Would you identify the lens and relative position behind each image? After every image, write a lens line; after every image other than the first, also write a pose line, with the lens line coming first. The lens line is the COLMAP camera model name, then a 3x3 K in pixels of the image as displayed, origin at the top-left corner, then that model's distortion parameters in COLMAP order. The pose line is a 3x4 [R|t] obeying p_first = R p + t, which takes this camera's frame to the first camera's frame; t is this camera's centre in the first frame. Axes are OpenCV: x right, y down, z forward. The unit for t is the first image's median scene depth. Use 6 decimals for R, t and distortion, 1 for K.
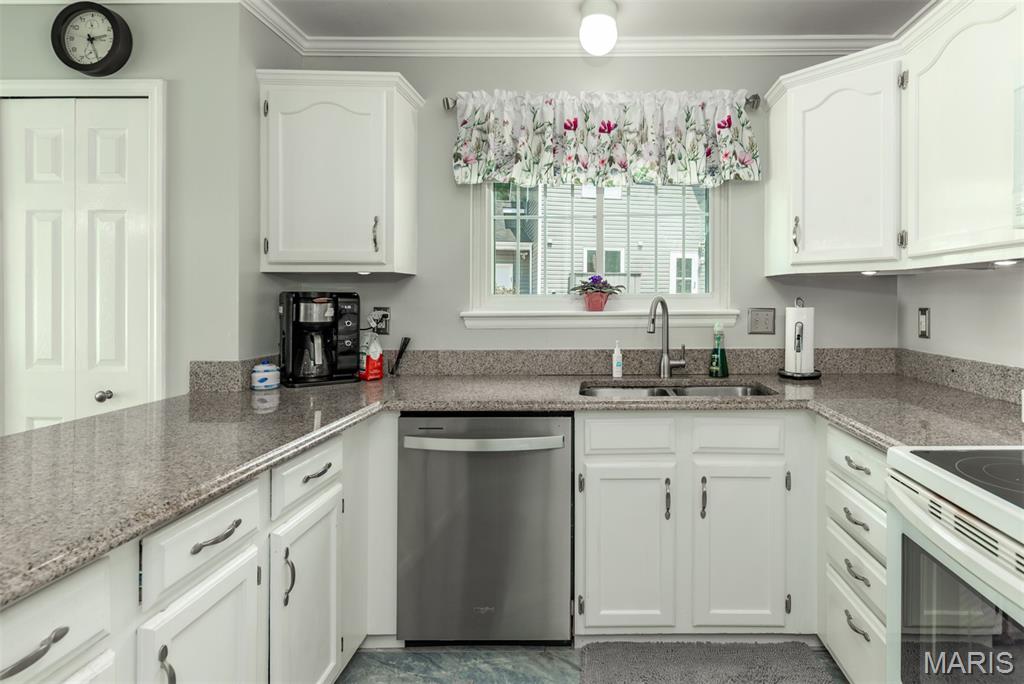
lens RADIAL K [[565.1, 0, 583.5], [0, 565.1, 298.9], [0, 0, 1]] dist [0.014860, -0.000789]
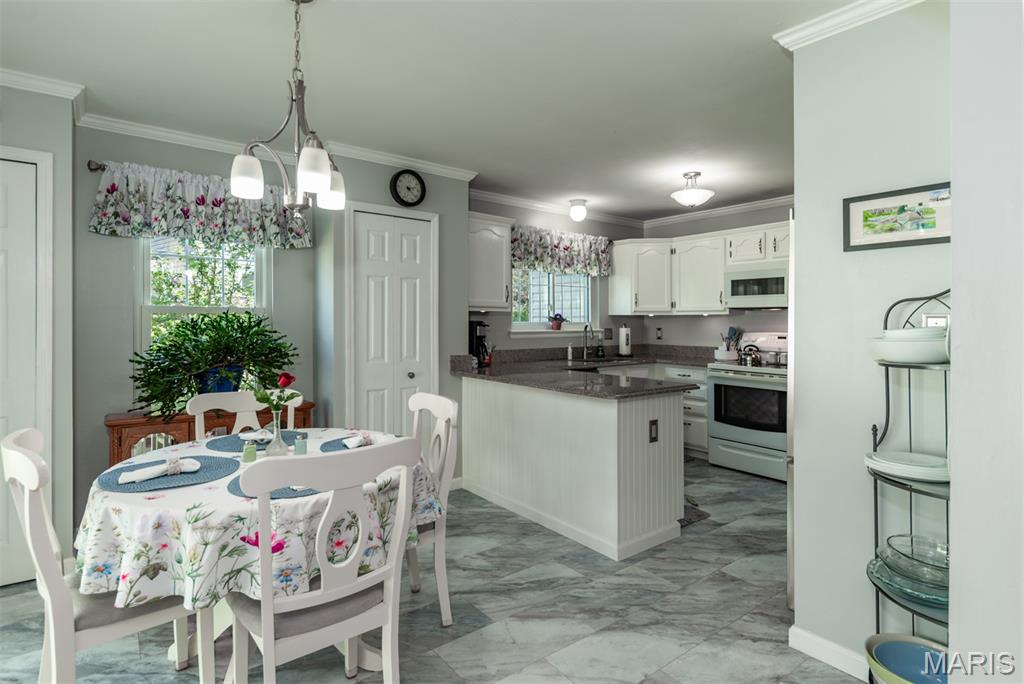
lens RADIAL K [[524.0, 0, 498.9], [0, 524.0, 344.6], [0, 0, 1]] dist [0.000316, 0.000139]
pose [[0.801062, -0.020014, 0.598246, -1.150052], [-0.004507, 0.999211, 0.039462, -0.001055], [-0.598564, -0.034308, 0.800340, -0.413769]]
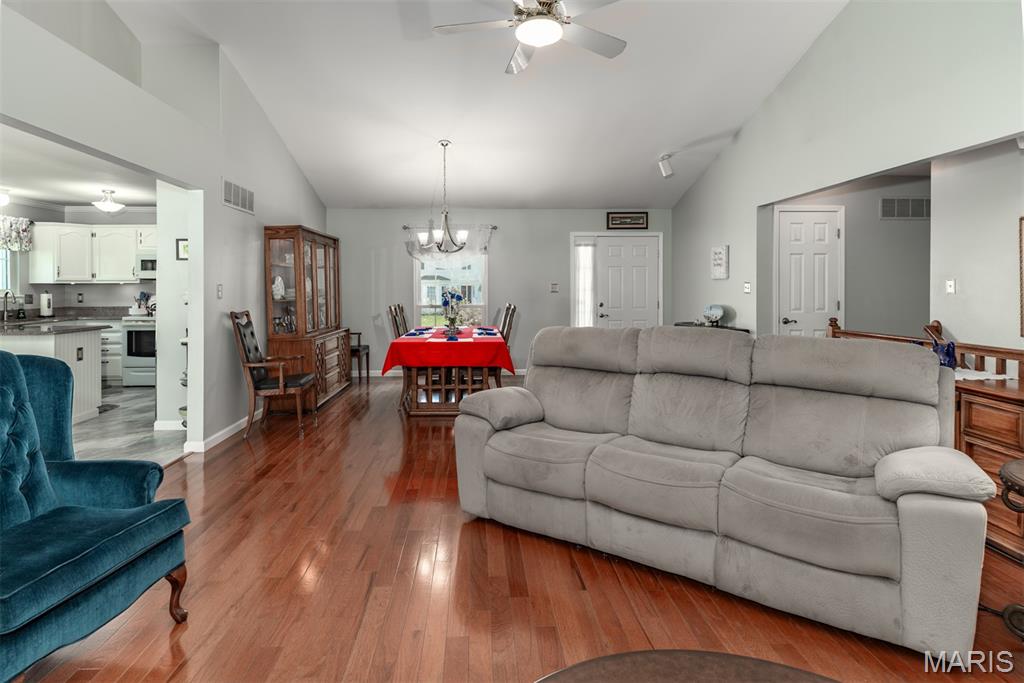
lens RADIAL K [[535.5, 0, 494.3], [0, 535.5, 269.6], [0, 0, 1]] dist [0.004043, -0.000123]
pose [[-0.034211, 0.033898, 0.998840, -2.046897], [0.006495, 0.999411, -0.033695, -0.002523], [-0.999394, 0.005335, -0.034411, -1.032759]]
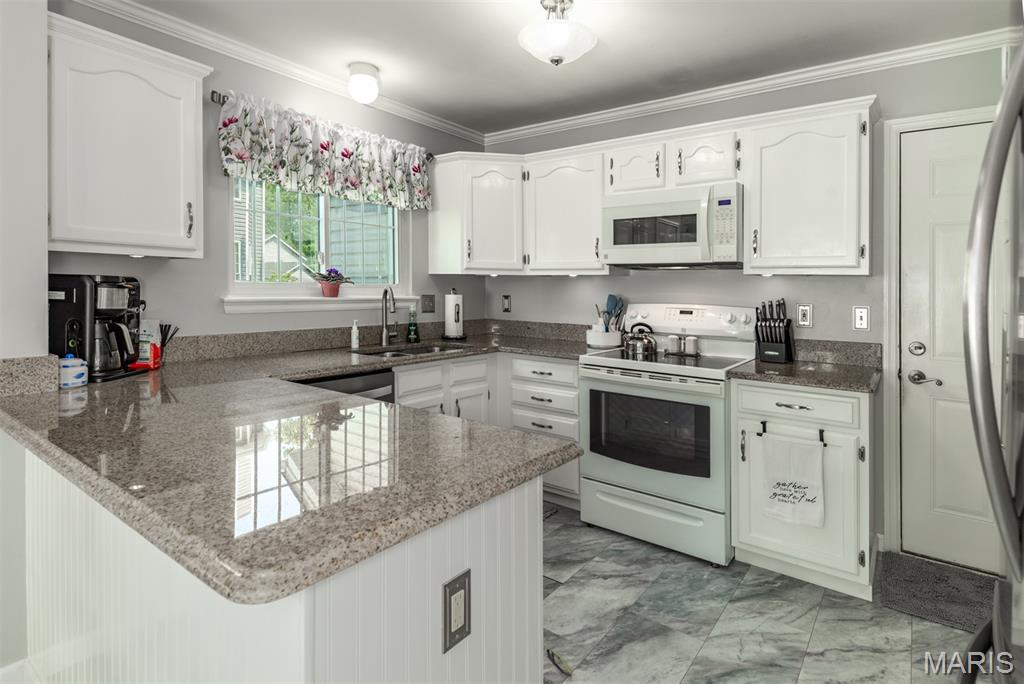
lens RADIAL K [[525.9, 0, 506.2], [0, 525.9, 308.4], [0, 0, 1]] dist [0.003125, 0.000262]
pose [[0.608435, -0.016058, 0.793441, -0.558293], [-0.015845, 0.999350, 0.032376, 0.001766], [-0.793446, -0.032271, 0.607785, -0.014007]]
